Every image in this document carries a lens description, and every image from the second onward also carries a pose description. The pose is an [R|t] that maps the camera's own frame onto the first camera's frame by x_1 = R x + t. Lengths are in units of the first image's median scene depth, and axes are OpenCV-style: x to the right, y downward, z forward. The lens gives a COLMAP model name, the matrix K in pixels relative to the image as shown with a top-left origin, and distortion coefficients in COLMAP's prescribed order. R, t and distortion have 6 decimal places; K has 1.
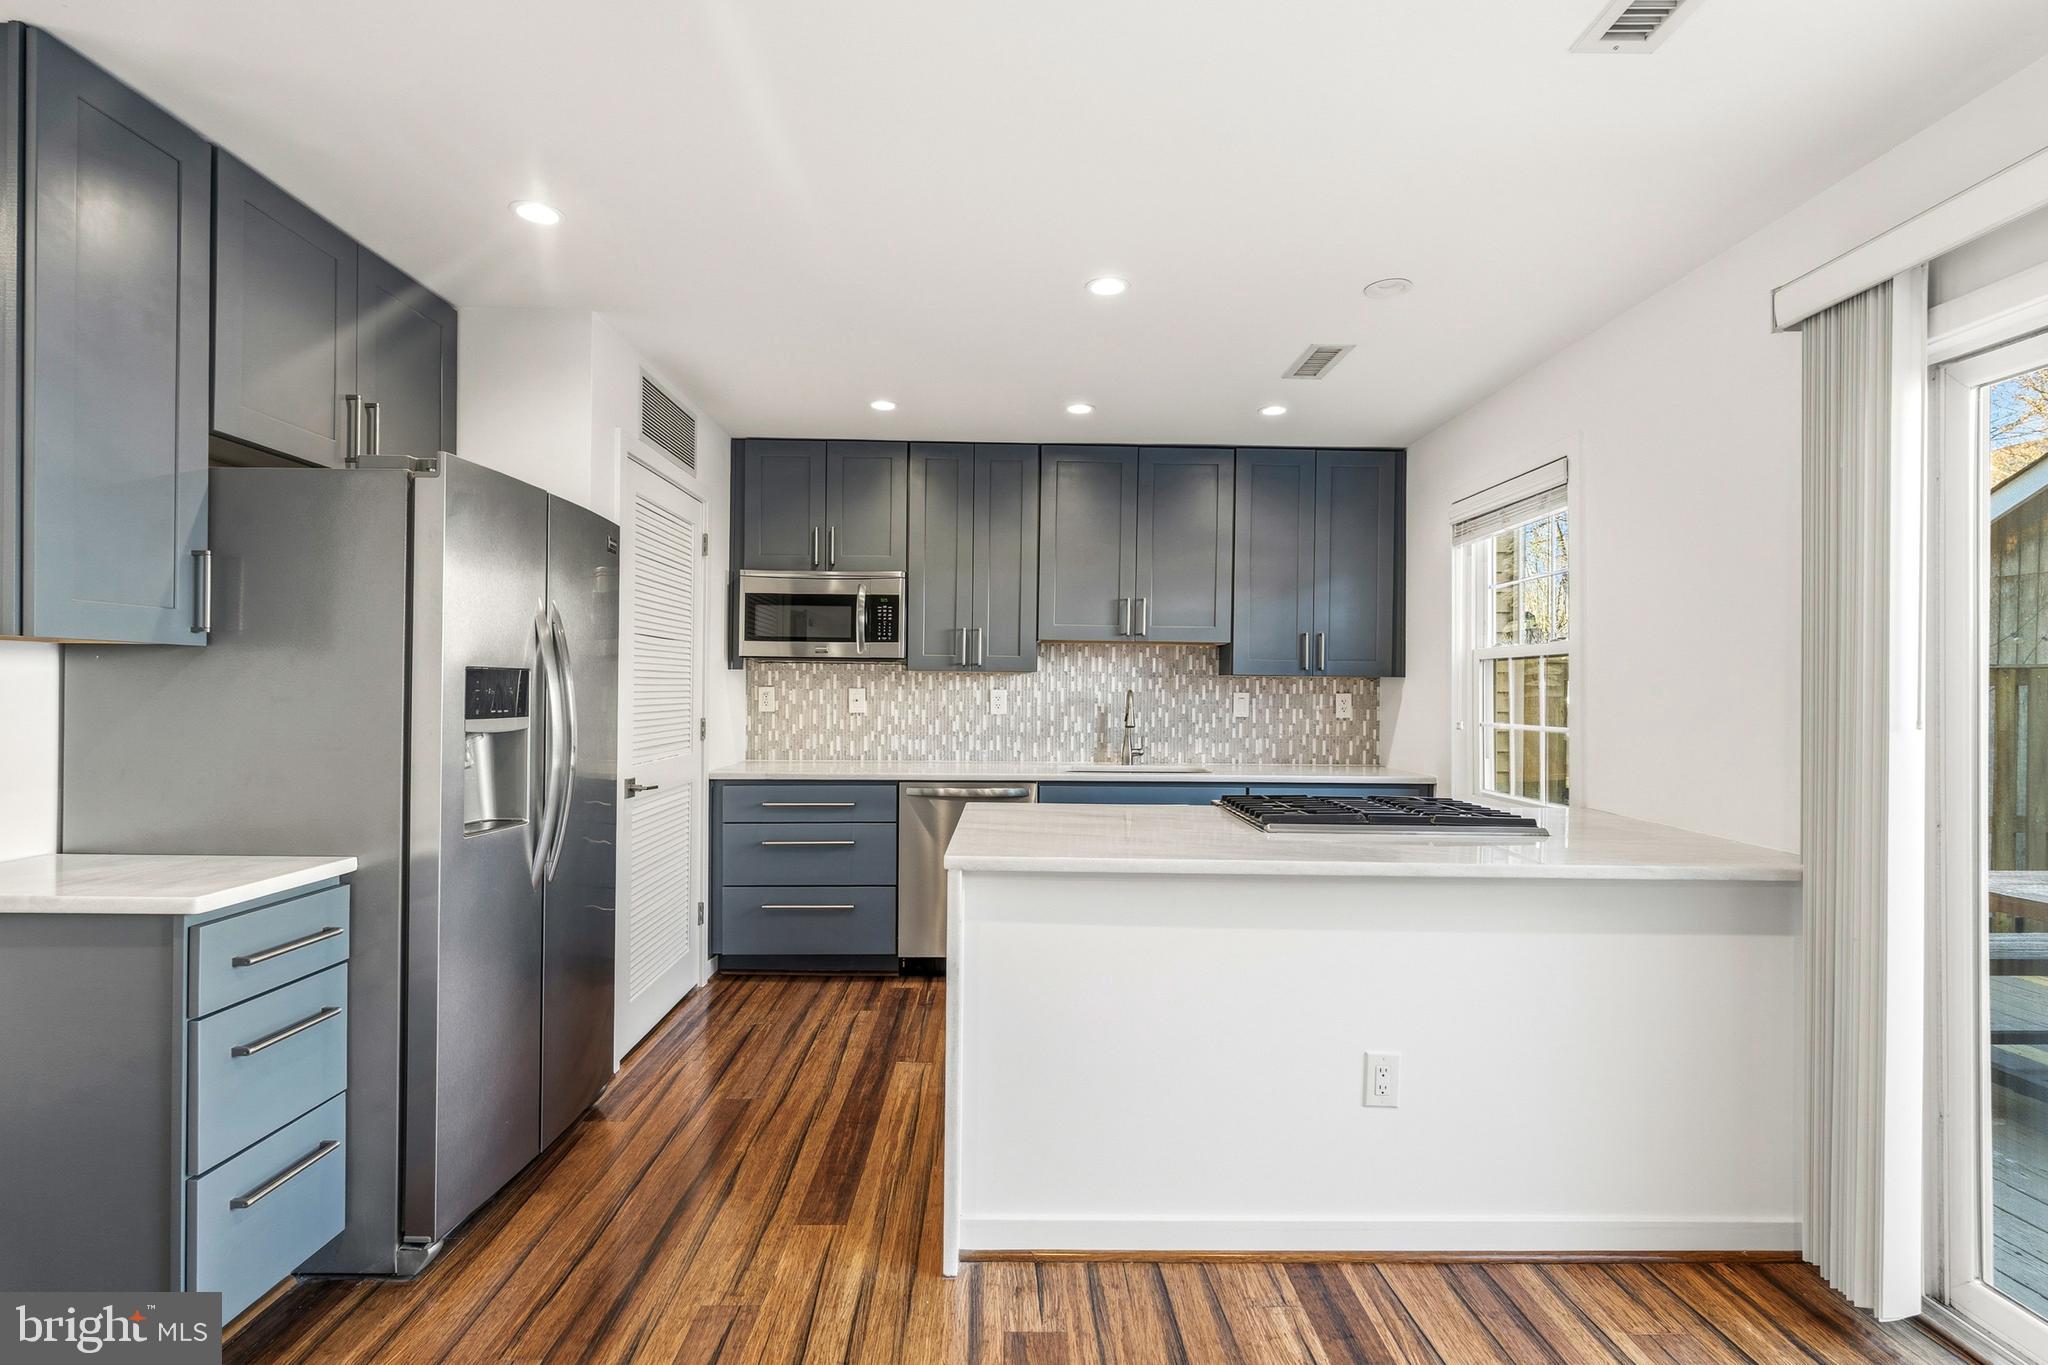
lens RADIAL K [[961.7, 0, 1033.6], [0, 961.7, 686.0], [0, 0, 1]] dist [-0.003764, -0.000113]
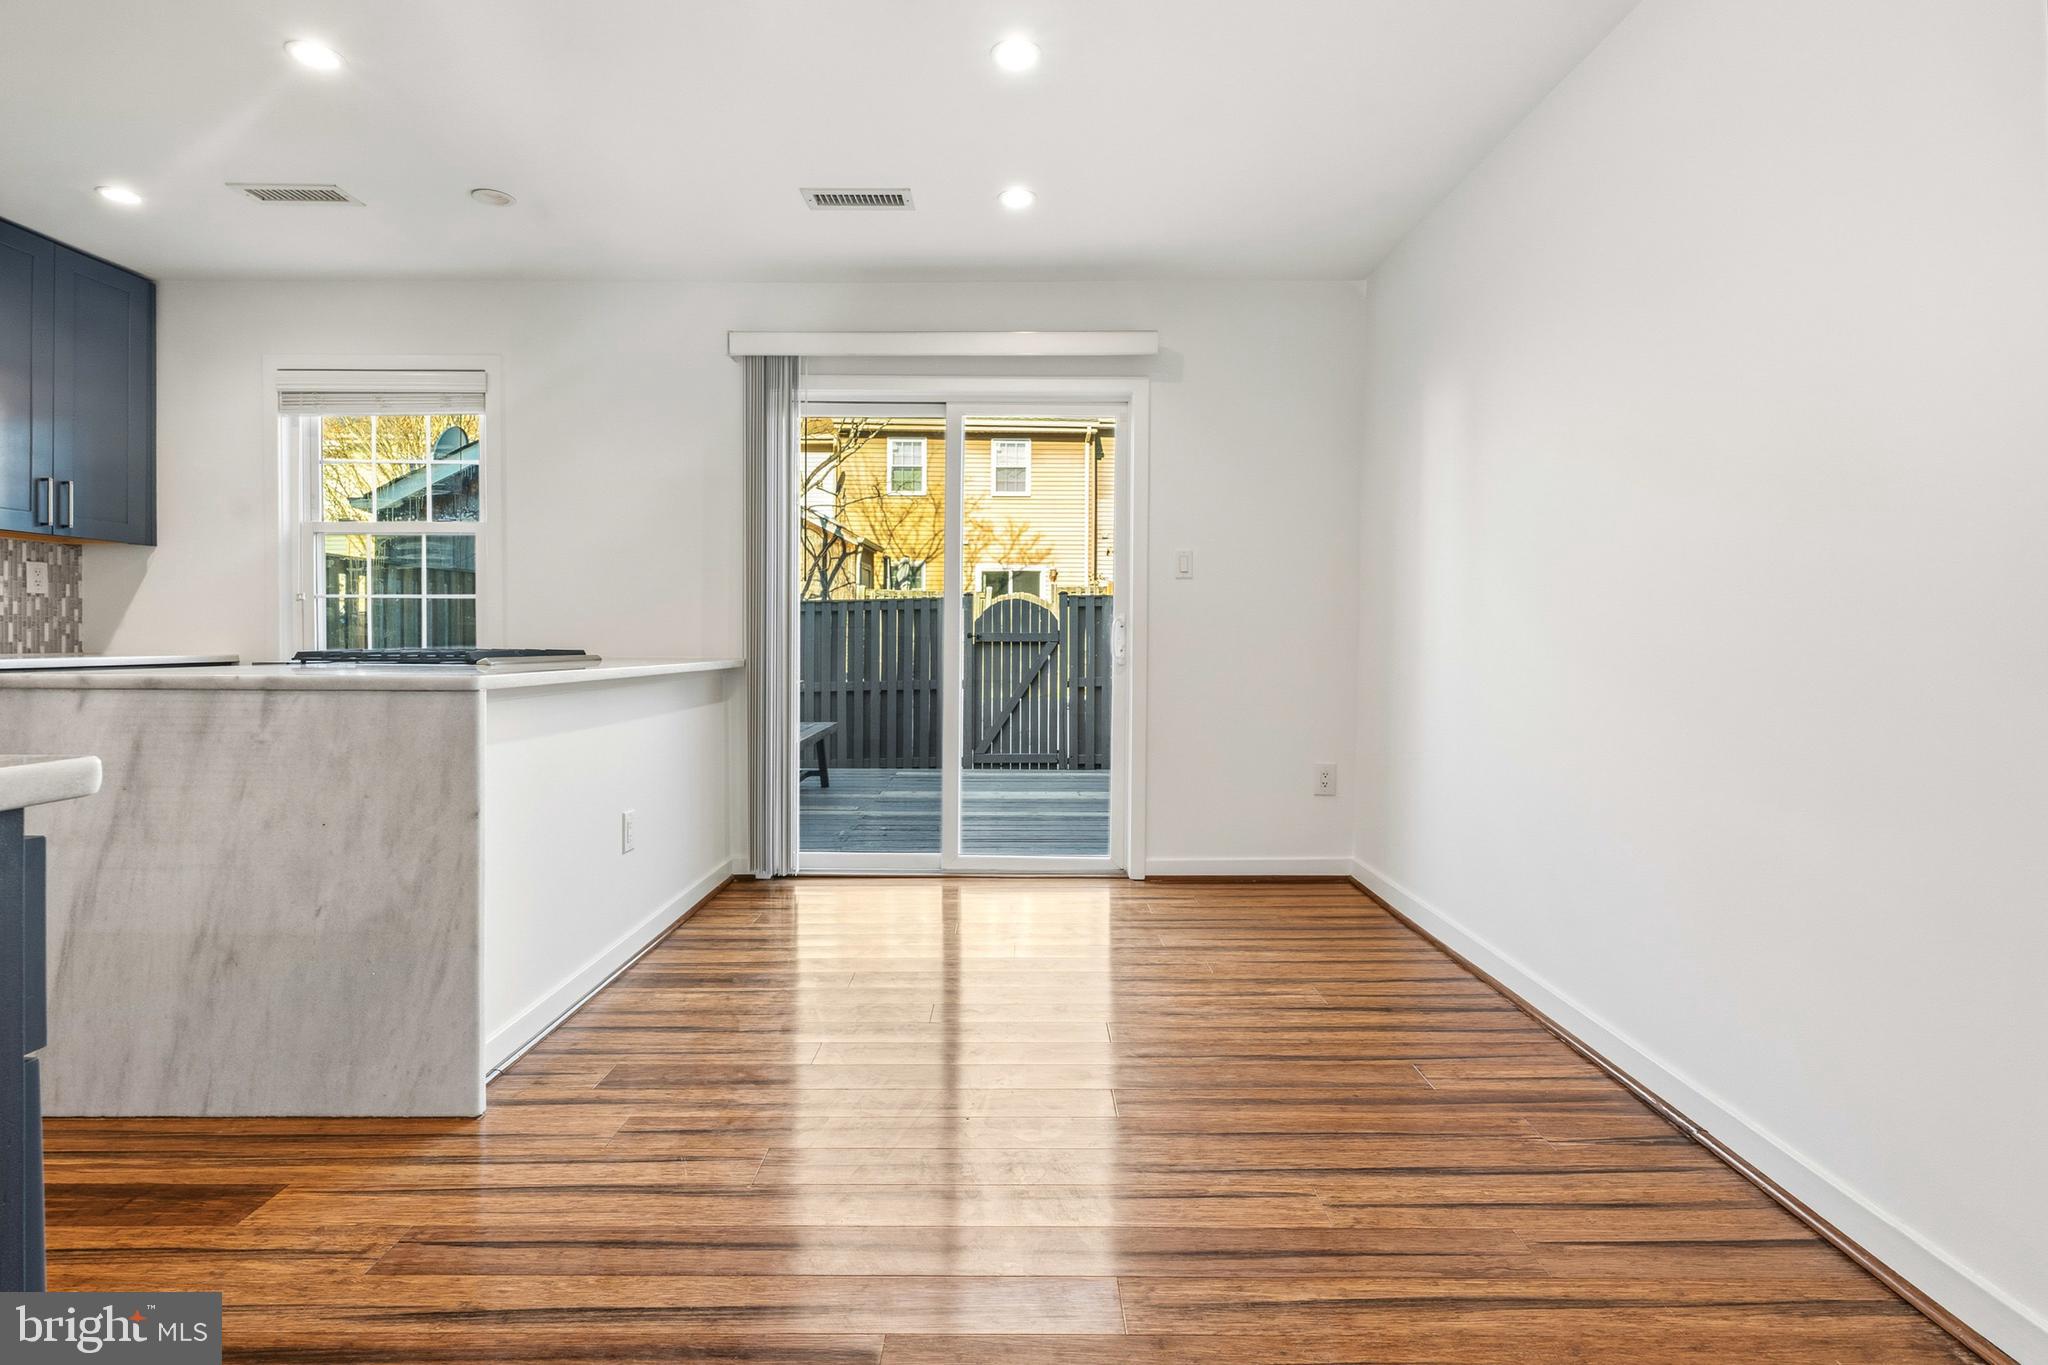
lens RADIAL K [[961.7, 0, 1018.0], [0, 961.7, 641.1], [0, 0, 1]] dist [-0.003764, -0.000113]
pose [[0.025244, -0.015375, 0.999563, -0.598053], [-0.010053, 0.999827, 0.015633, 0.071526], [-0.999631, -0.010443, 0.025085, 0.260440]]
